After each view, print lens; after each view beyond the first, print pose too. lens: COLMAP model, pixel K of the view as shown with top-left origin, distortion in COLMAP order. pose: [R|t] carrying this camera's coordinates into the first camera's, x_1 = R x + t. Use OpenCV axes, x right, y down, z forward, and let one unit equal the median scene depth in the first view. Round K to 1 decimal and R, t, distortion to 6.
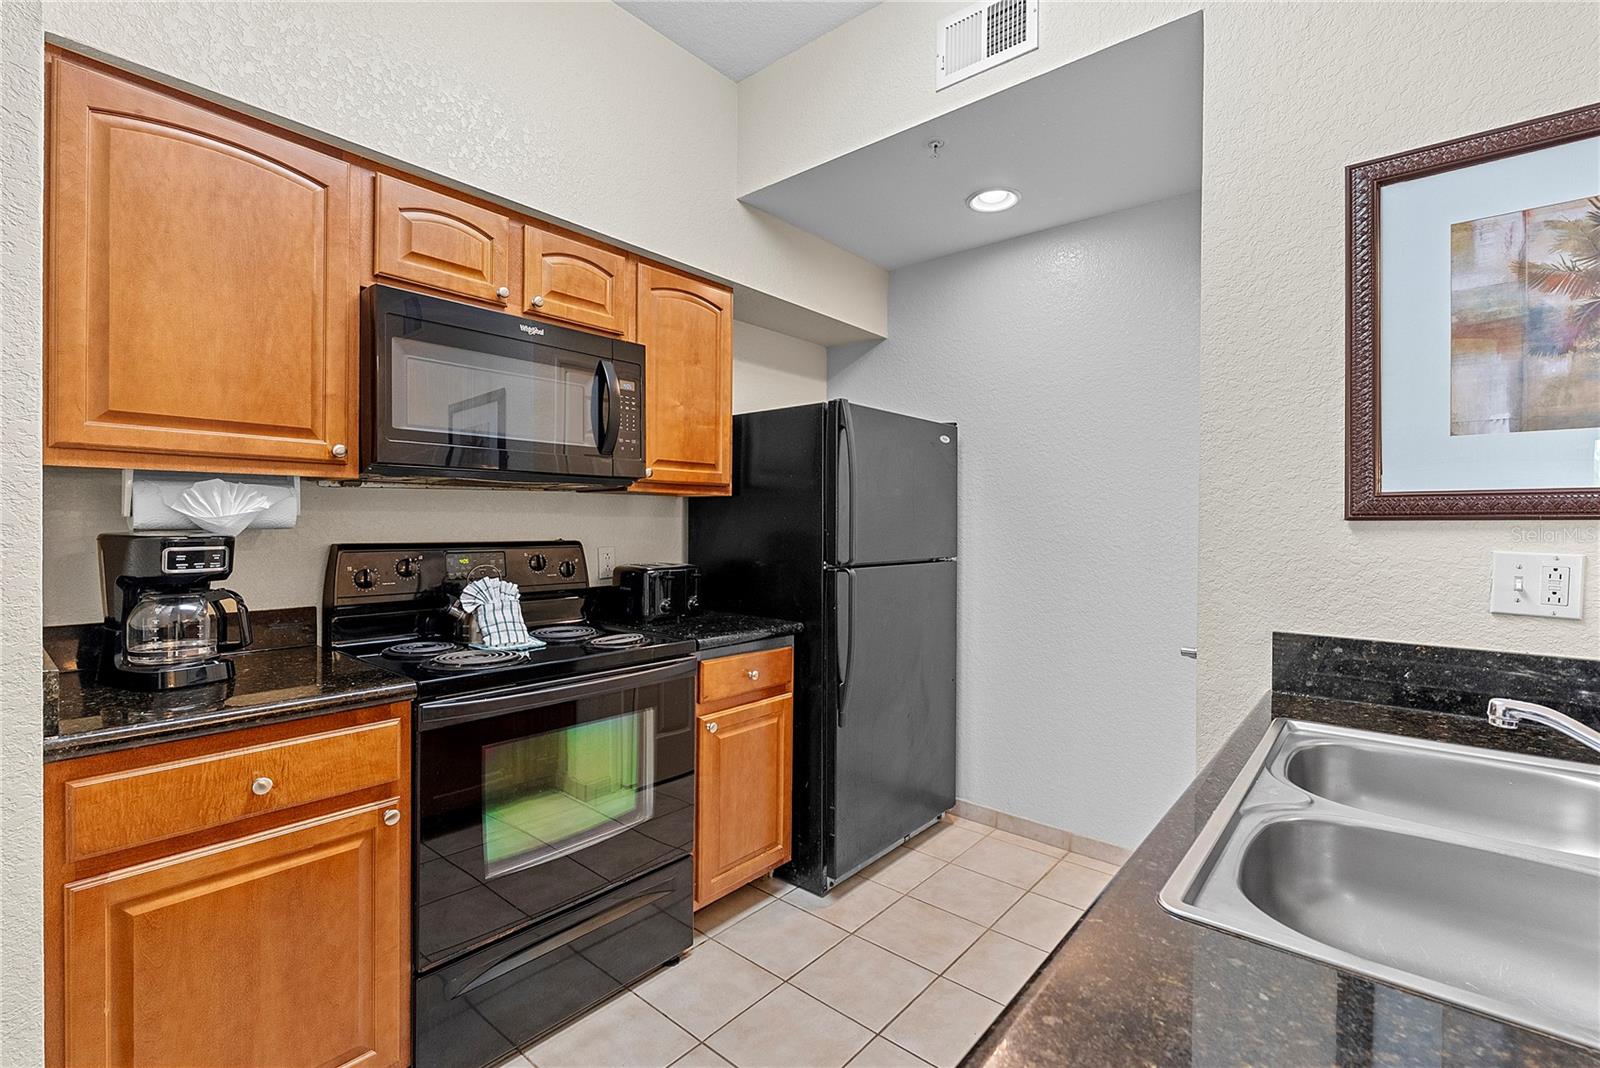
lens RADIAL K [[714.7, 0, 801.9], [0, 714.7, 517.9], [0, 0, 1]] dist [-0.002141, -0.000383]
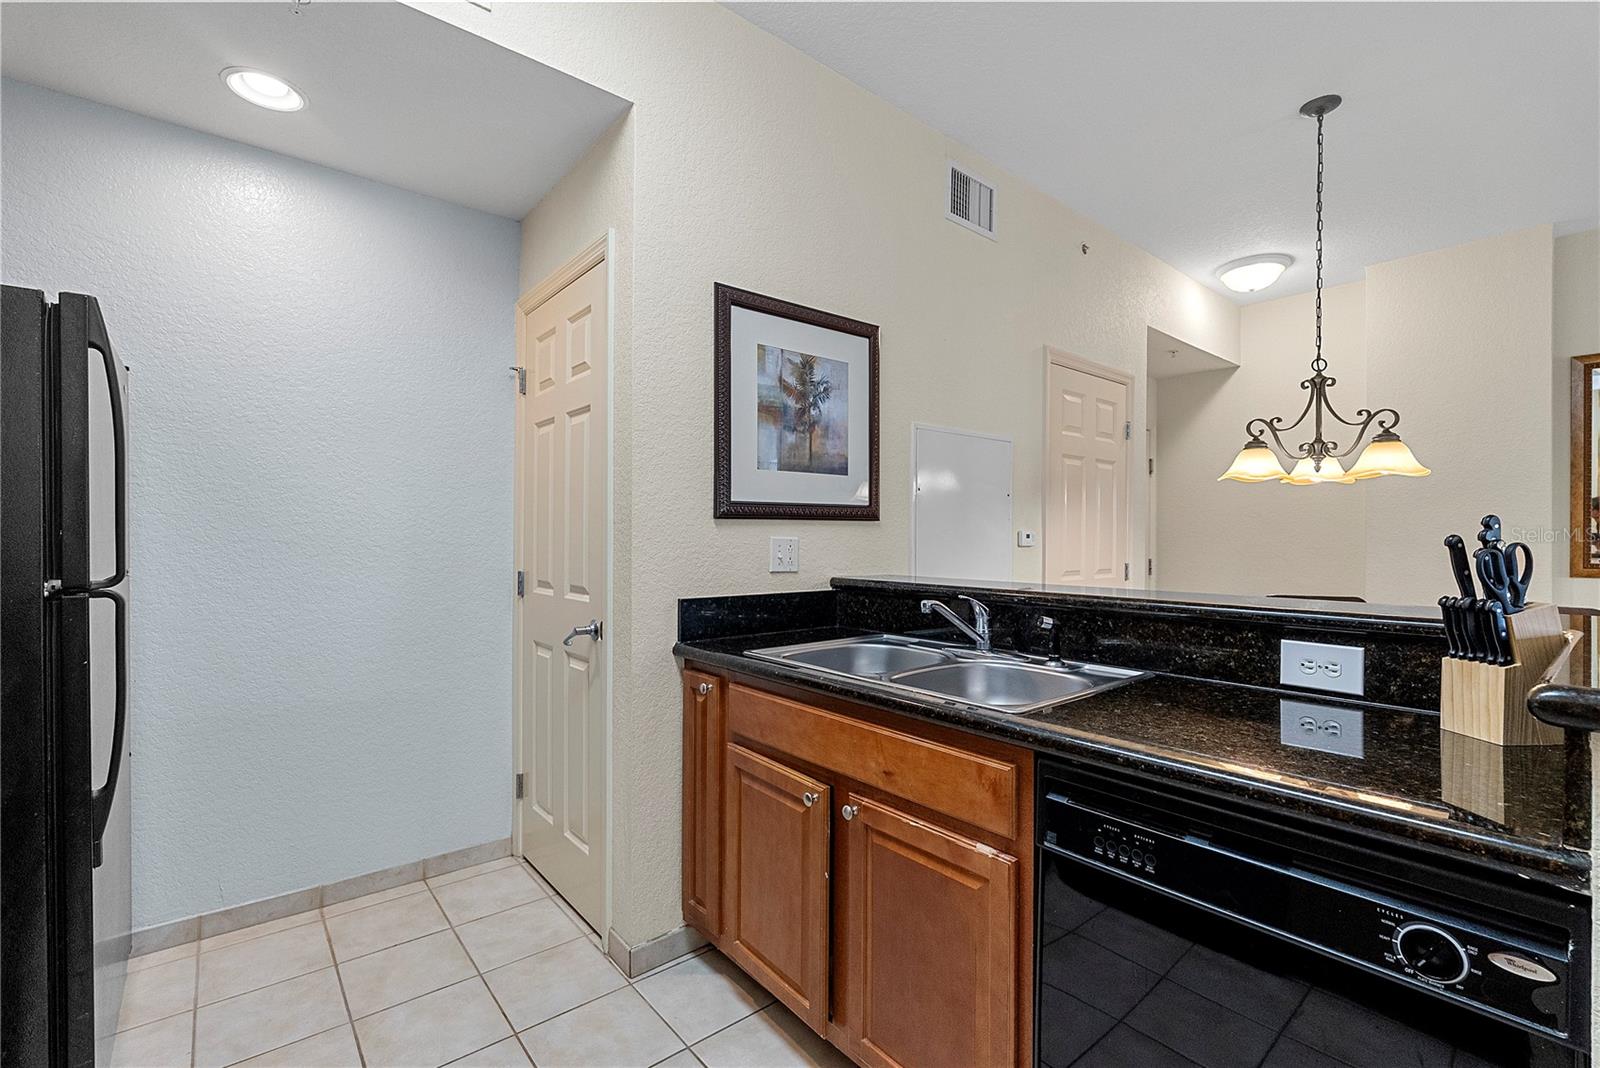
lens RADIAL K [[711.2, 0, 800.0], [0, 711.2, 534.0], [0, 0, 1]] dist [-0.001156, 0.000473]
pose [[0.169277, -0.006935, 0.985544, -0.576092], [-0.009004, 0.999923, 0.008583, 0.017818], [-0.985527, -0.010326, 0.169201, 0.483989]]
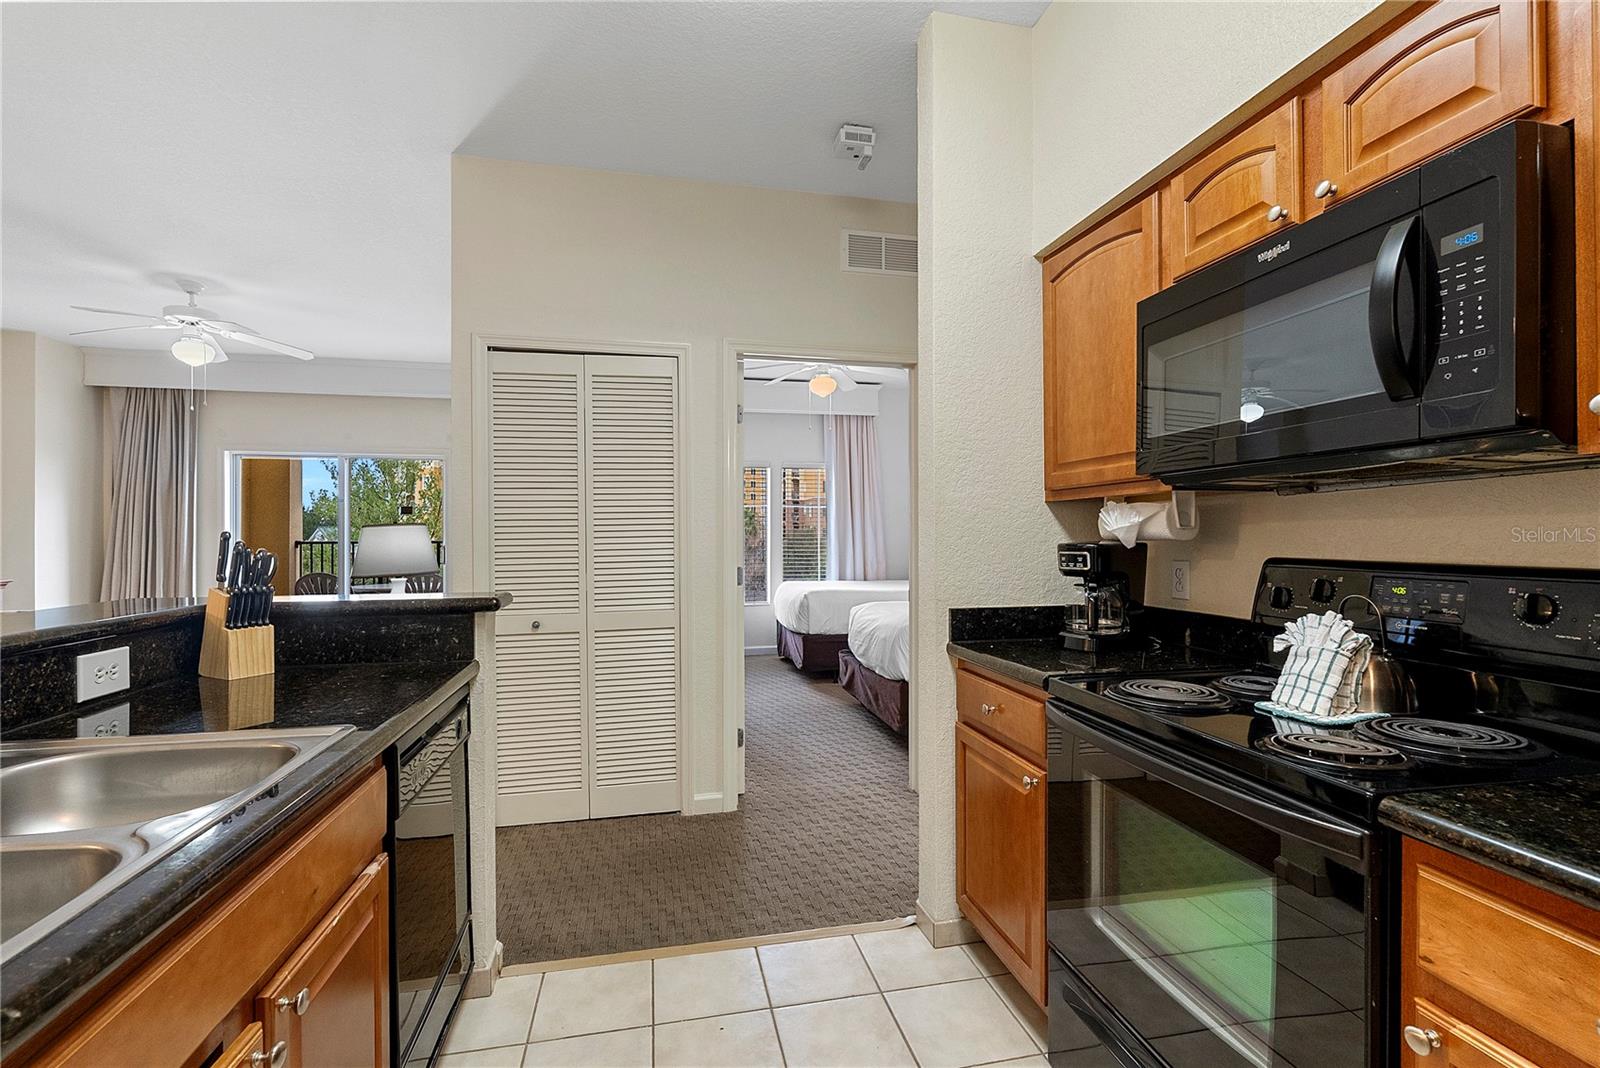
lens RADIAL K [[711.2, 0, 800.0], [0, 711.2, 534.0], [0, 0, 1]] dist [-0.001156, 0.000473]
pose [[-0.610323, -0.008141, -0.792111, 0.503681], [0.001228, 0.999936, -0.011223, 0.017882], [0.792152, -0.007822, -0.610274, 1.205486]]
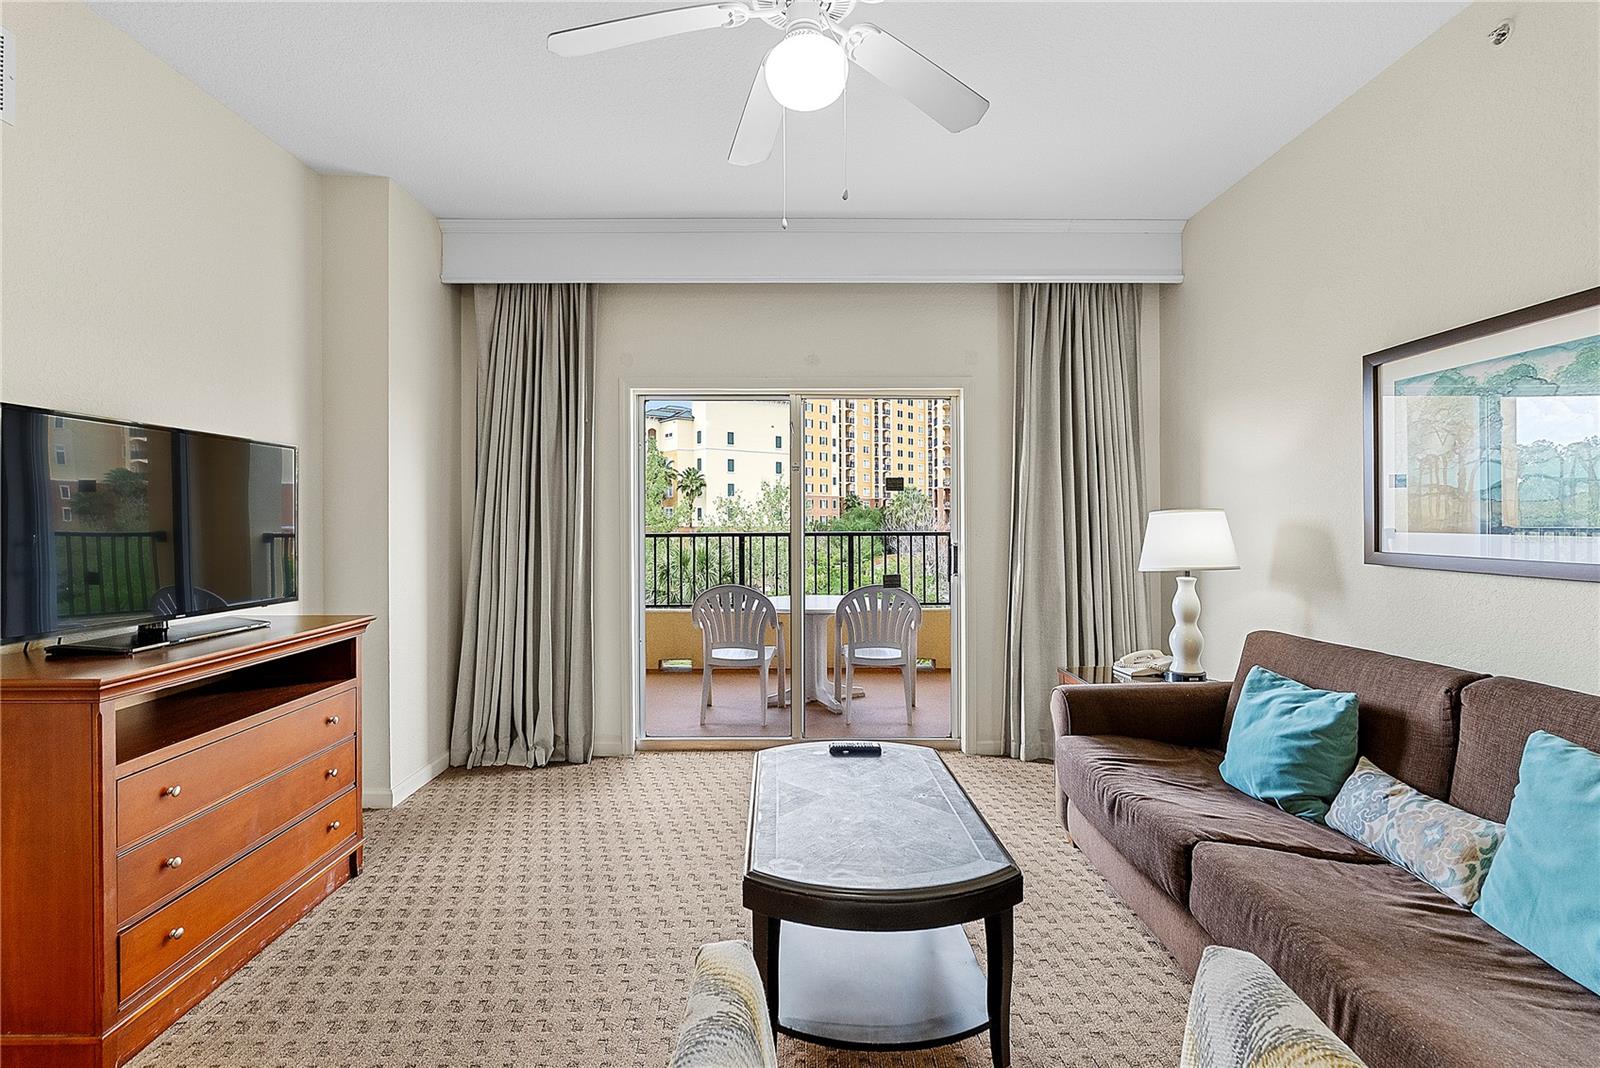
lens RADIAL K [[722.8, 0, 801.2], [0, 722.8, 522.0], [0, 0, 1]] dist [-0.000588, 0.000318]
pose [[-0.752834, -0.004054, -0.658198, 0.499512], [0.001325, 0.999970, -0.007674, -0.019073], [0.658209, -0.006649, -0.752806, -1.427593]]
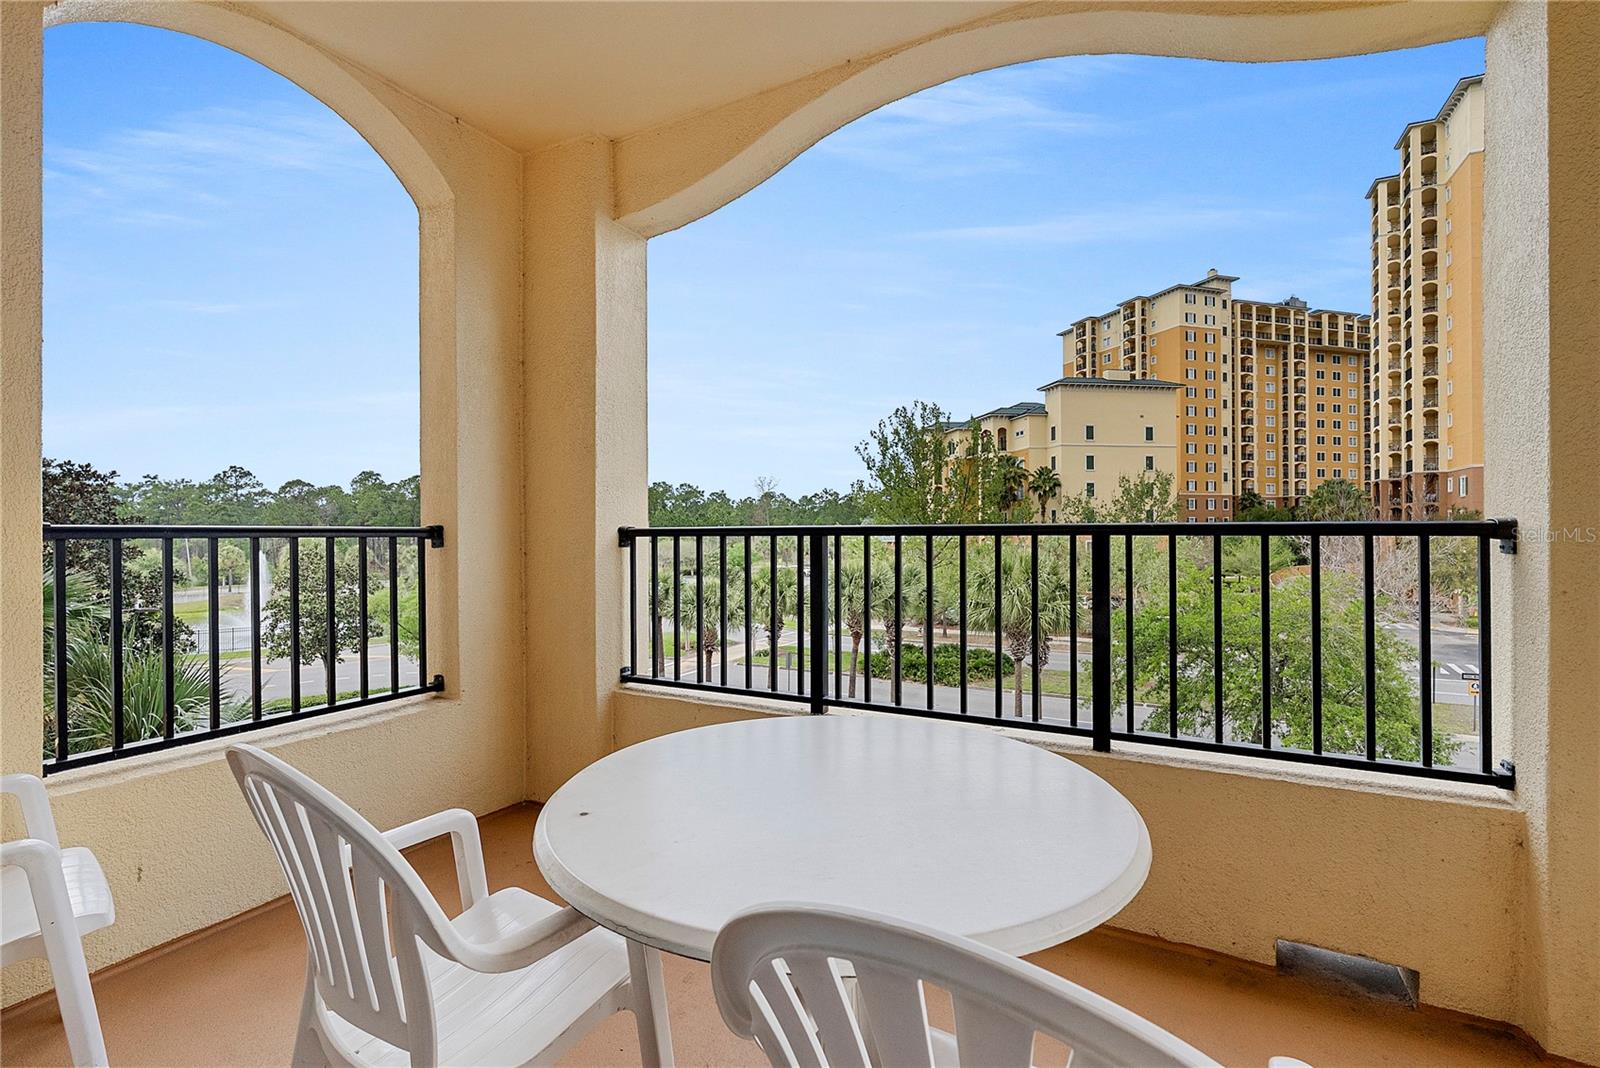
lens RADIAL K [[710.7, 0, 805.3], [0, 710.7, 527.7], [0, 0, 1]] dist [0.001278, -0.000268]
pose [[-0.974484, -0.001157, -0.224452, -1.425164], [0.000347, 0.999978, -0.006664, 0.021592], [0.224455, -0.006572, -0.974462, -3.011145]]
